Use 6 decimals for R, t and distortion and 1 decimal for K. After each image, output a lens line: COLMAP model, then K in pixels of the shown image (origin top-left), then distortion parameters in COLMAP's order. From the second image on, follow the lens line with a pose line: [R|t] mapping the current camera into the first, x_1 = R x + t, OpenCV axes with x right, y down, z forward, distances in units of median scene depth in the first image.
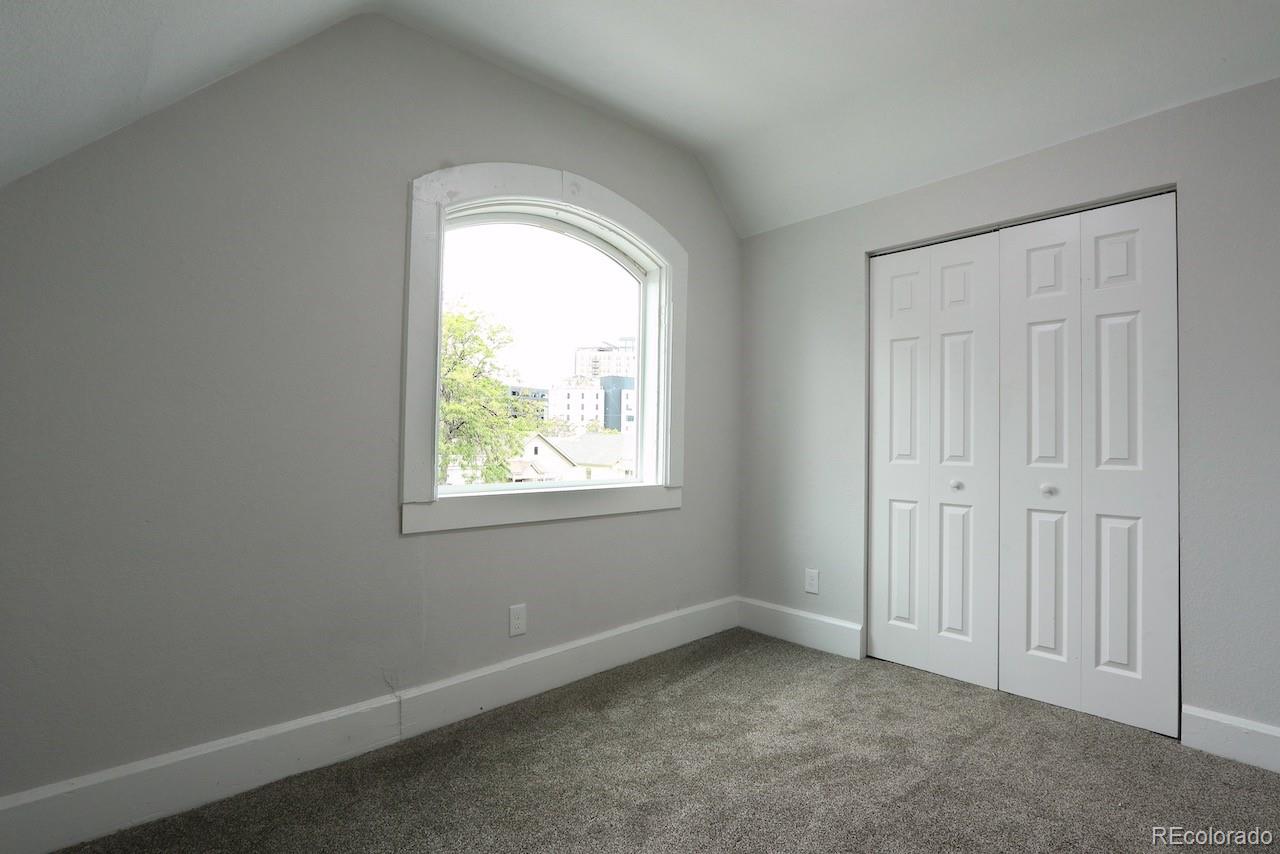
lens RADIAL K [[629.7, 0, 639.8], [0, 629.7, 423.7], [0, 0, 1]] dist [-0.011182, 0.002896]
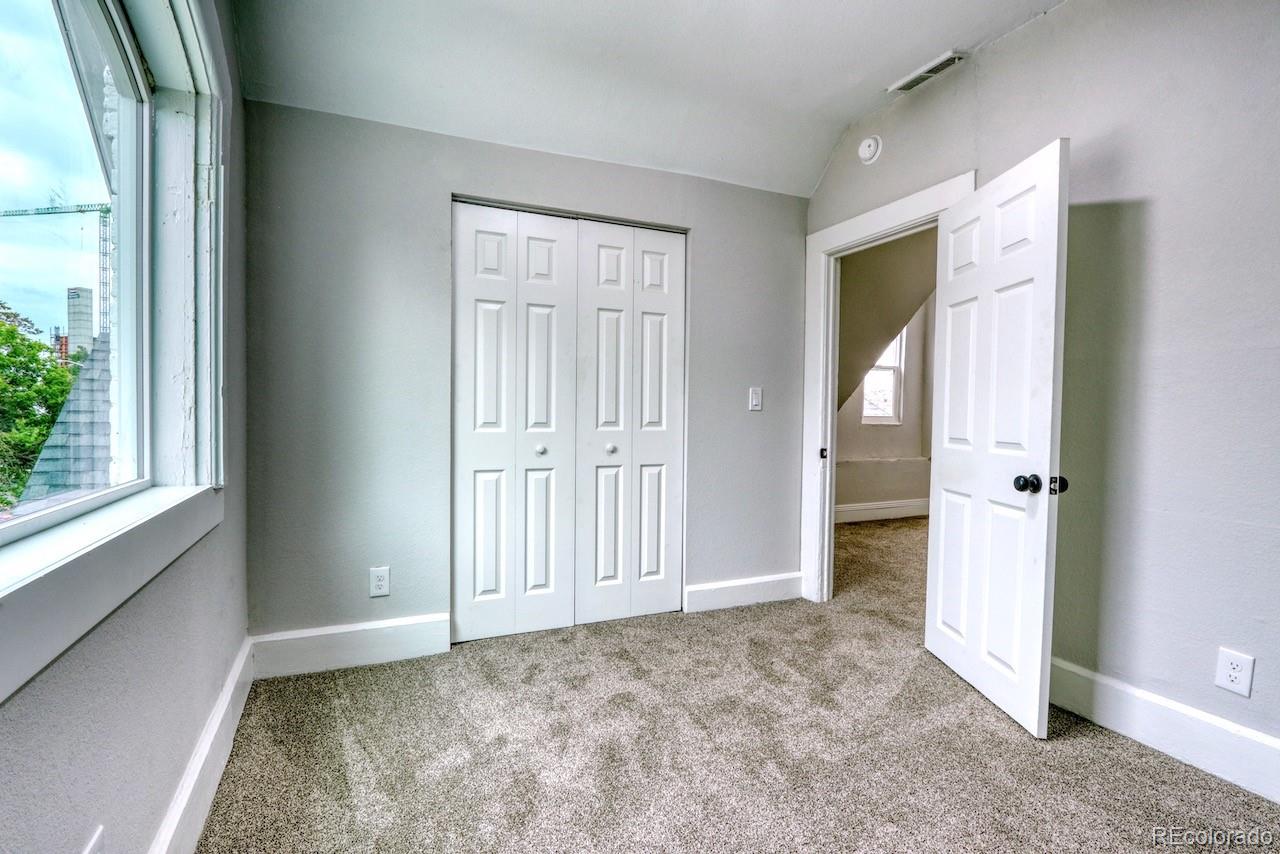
lens RADIAL K [[588.3, 0, 628.7], [0, 588.3, 428.6], [0, 0, 1]] dist [-0.016367, 0.000210]
pose [[0.329310, -0.035326, 0.943561, -0.323468], [-0.031064, 0.998354, 0.048219, 0.007520], [-0.943711, -0.045189, 0.327671, 0.459524]]
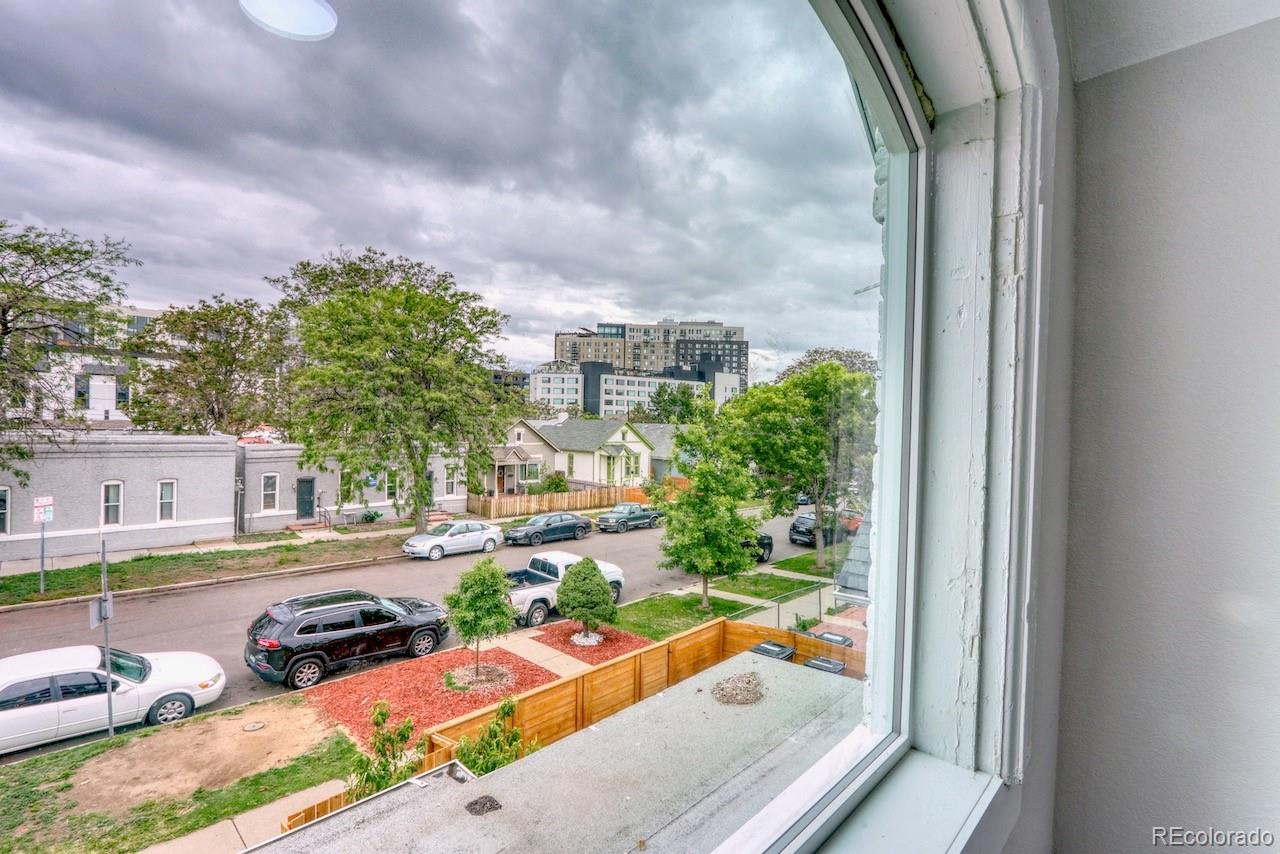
lens RADIAL K [[588.3, 0, 628.7], [0, 588.3, 428.6], [0, 0, 1]] dist [-0.016367, 0.000210]
pose [[0.999608, 0.007271, 0.027044, -0.168729], [-0.008331, 0.999192, 0.039313, -0.081892], [-0.026736, -0.039523, 0.998861, 0.677344]]
